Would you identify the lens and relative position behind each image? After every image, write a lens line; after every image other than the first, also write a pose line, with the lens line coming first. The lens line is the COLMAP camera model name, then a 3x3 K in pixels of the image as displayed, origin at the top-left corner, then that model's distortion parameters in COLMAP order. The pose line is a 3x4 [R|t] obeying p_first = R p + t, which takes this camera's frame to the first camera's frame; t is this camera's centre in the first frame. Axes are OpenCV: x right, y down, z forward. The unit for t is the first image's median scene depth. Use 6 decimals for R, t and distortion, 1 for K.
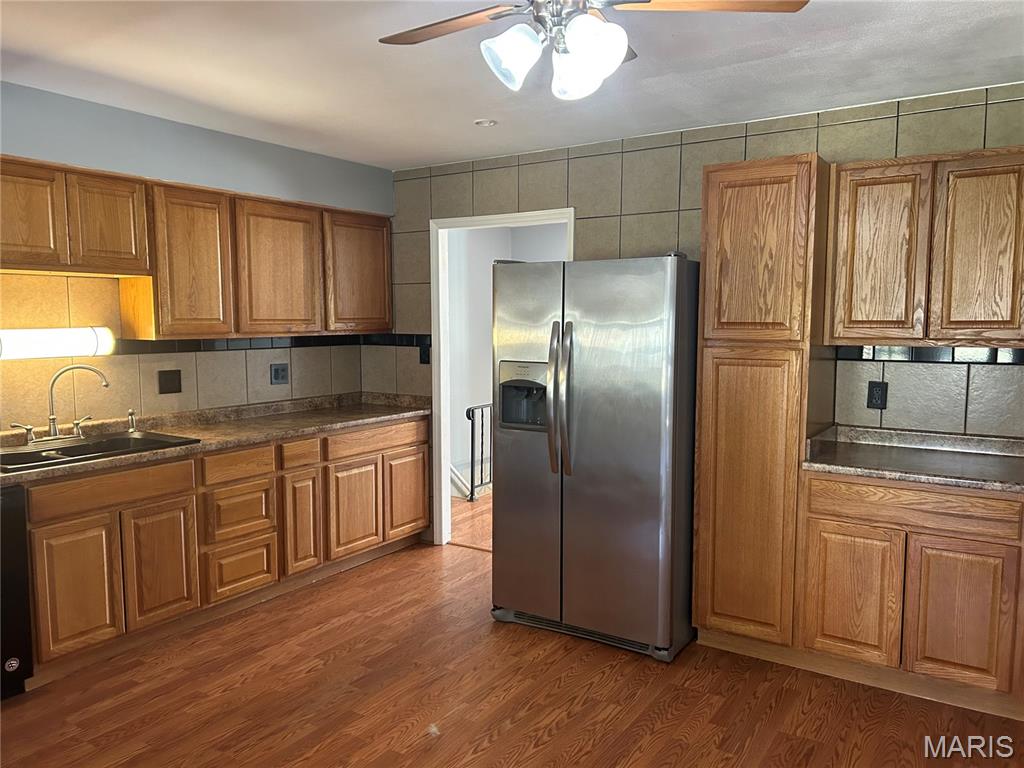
lens RADIAL K [[764.3, 0, 521.5], [0, 764.3, 385.9], [0, 0, 1]] dist [0.052057, -0.039812]
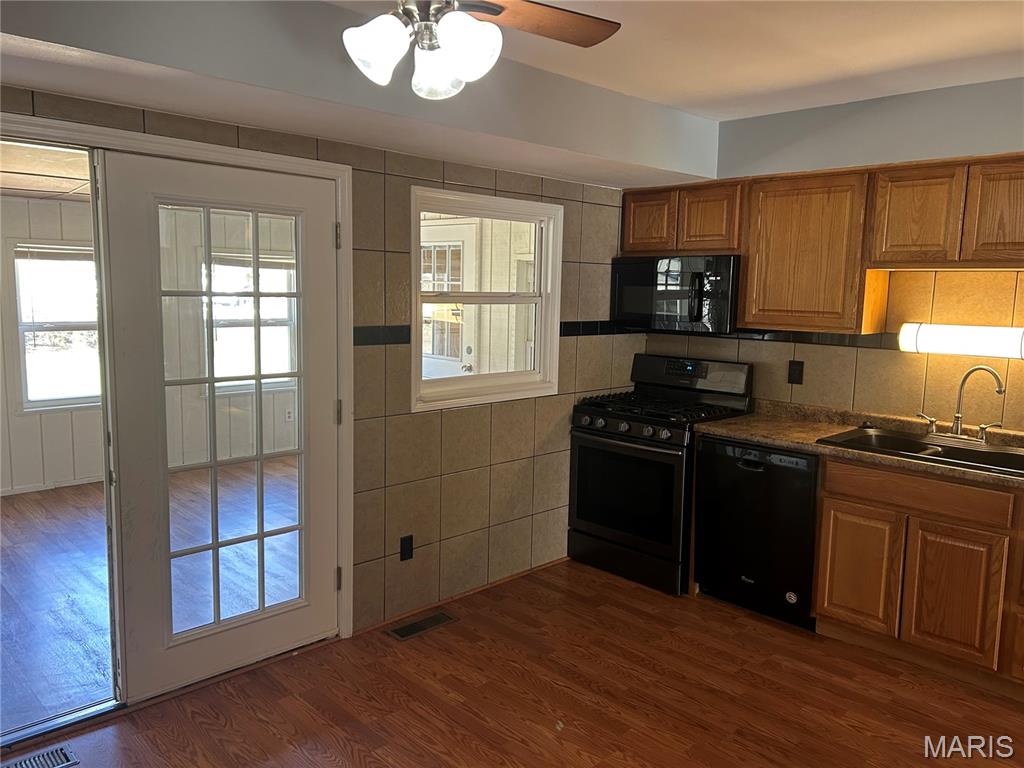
lens RADIAL K [[764.3, 0, 521.5], [0, 764.3, 385.9], [0, 0, 1]] dist [0.052057, -0.039812]
pose [[-0.211885, 0.114689, -0.970542, 0.515653], [-0.112790, 0.983585, 0.140854, -0.080497], [0.970764, 0.139312, -0.195471, 0.712995]]
